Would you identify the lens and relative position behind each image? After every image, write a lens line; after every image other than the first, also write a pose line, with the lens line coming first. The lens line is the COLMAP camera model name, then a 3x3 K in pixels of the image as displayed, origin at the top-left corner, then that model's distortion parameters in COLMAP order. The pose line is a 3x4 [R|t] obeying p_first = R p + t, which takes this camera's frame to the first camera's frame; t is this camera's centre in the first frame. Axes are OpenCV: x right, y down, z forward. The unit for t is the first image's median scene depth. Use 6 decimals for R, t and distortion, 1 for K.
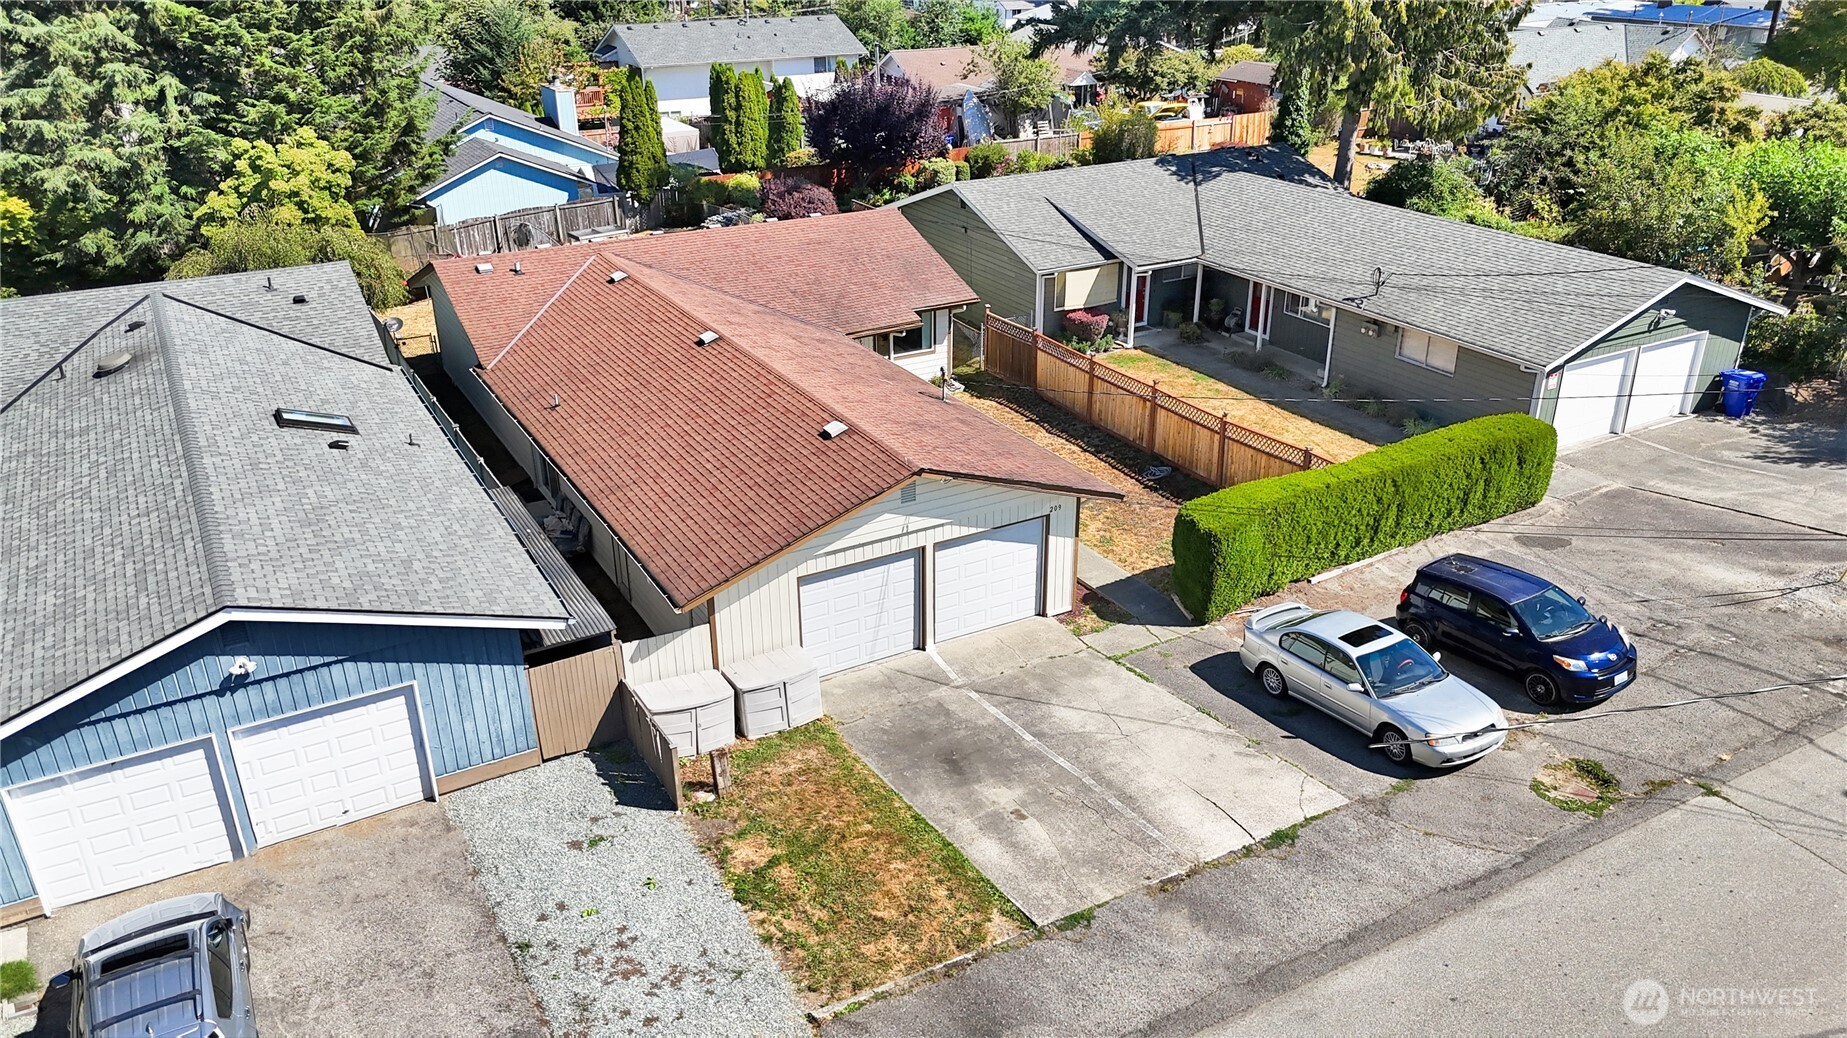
lens RADIAL K [[1340.0, 0, 923.5], [0, 1340.0, 519.0], [0, 0, 1]] dist [0.067714, -0.066548]
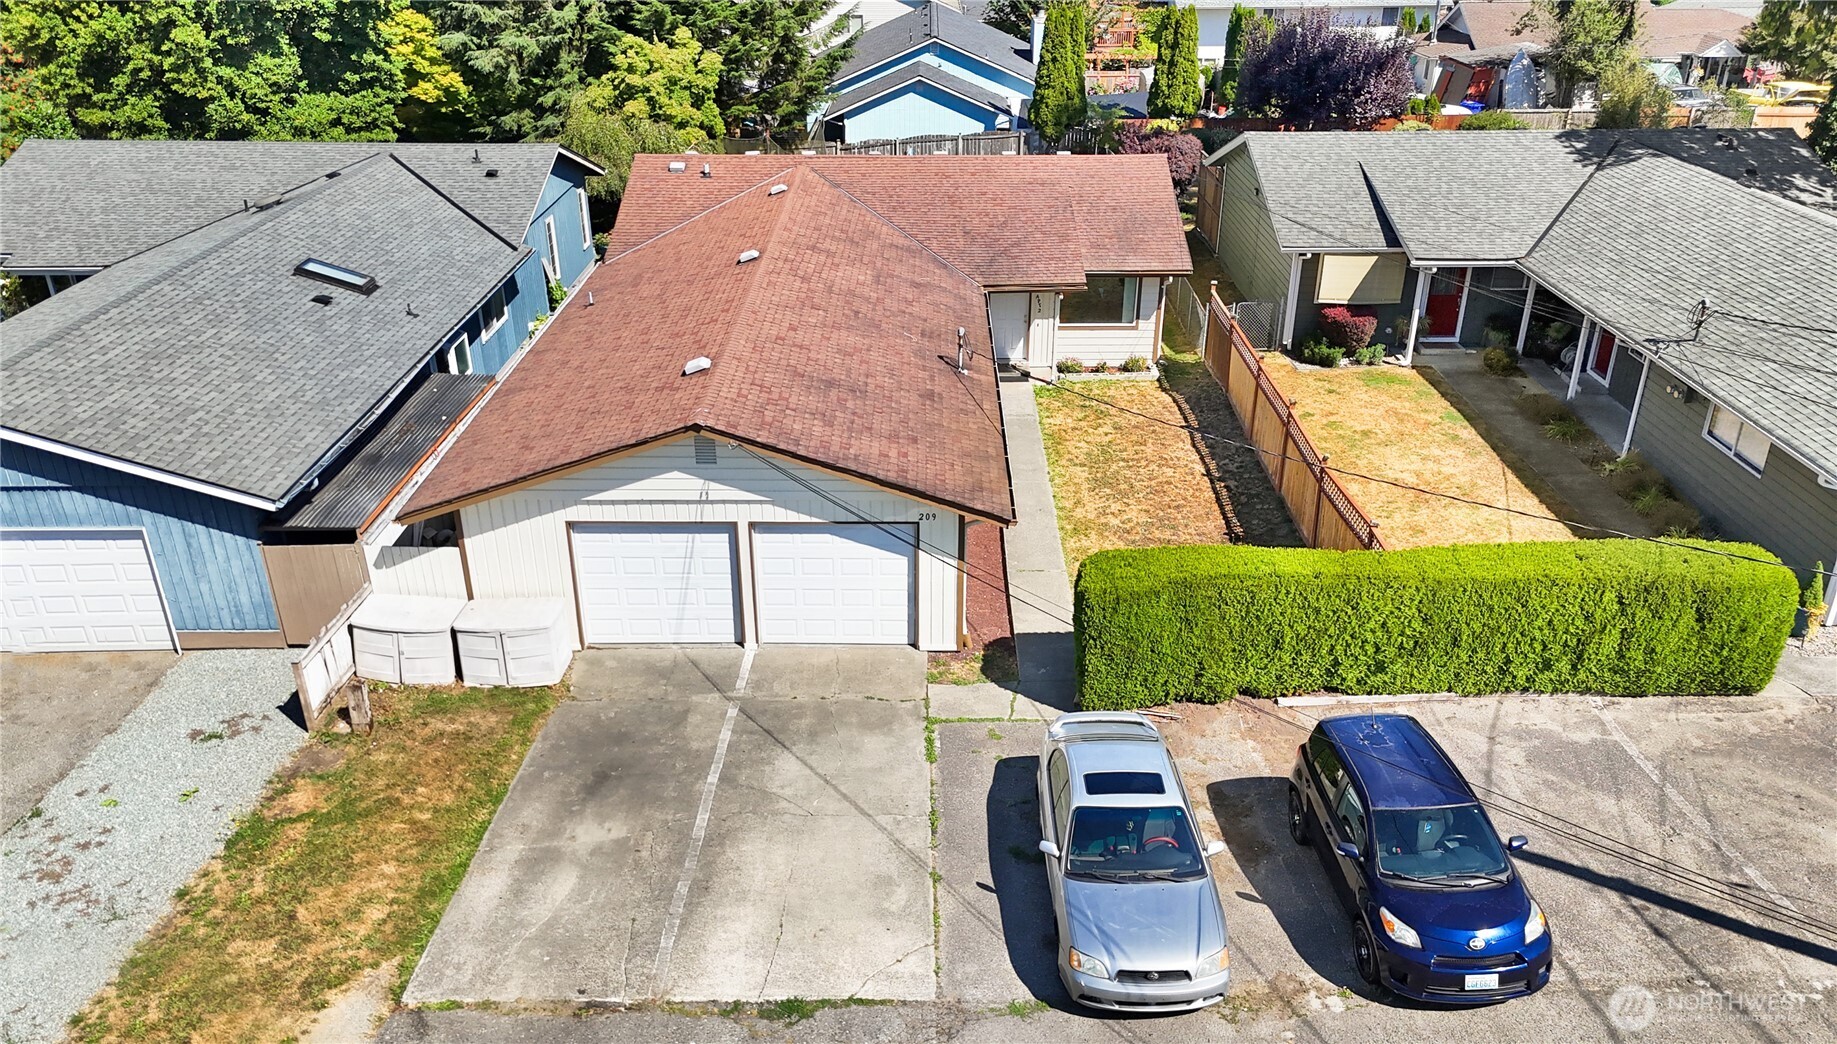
lens RADIAL K [[1351.9, 0, 918.5], [0, 1351.9, 522.0], [0, 0, 1]] dist [0.040588, -0.008526]
pose [[0.866097, 0.222309, -0.447721, 0.401465], [-0.211913, 0.974488, 0.073932, -0.055703], [0.452735, 0.030846, 0.891111, 0.262882]]
